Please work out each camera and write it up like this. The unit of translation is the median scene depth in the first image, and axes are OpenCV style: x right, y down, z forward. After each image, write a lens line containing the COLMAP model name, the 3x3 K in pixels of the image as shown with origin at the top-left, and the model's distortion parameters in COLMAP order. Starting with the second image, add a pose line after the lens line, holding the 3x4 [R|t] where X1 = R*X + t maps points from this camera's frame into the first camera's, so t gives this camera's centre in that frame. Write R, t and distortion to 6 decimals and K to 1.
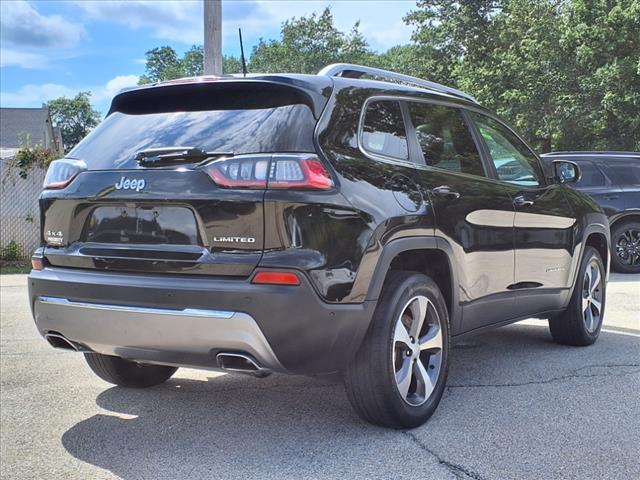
lens RADIAL K [[507.8, 0, 319.3], [0, 507.8, 244.4], [0, 0, 1]] dist [0.034968, -0.010058]
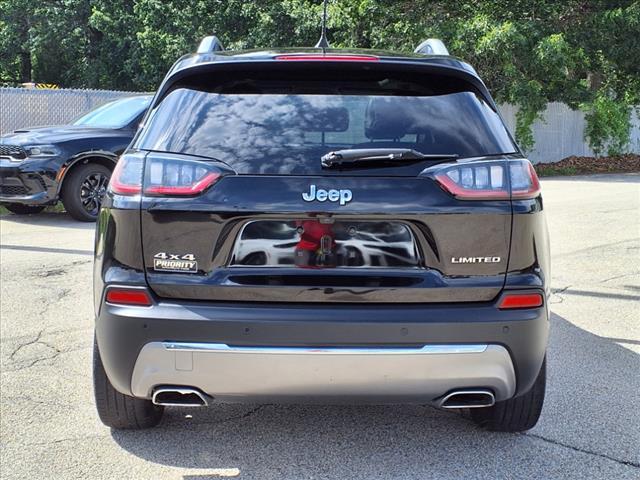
lens RADIAL K [[507.8, 0, 320.5], [0, 507.8, 235.4], [0, 0, 1]] dist [0.034968, -0.010058]
pose [[0.947532, -0.046884, 0.316203, -0.641870], [0.035413, 0.998493, 0.041930, -0.089539], [-0.317693, -0.028532, 0.947764, 0.254368]]
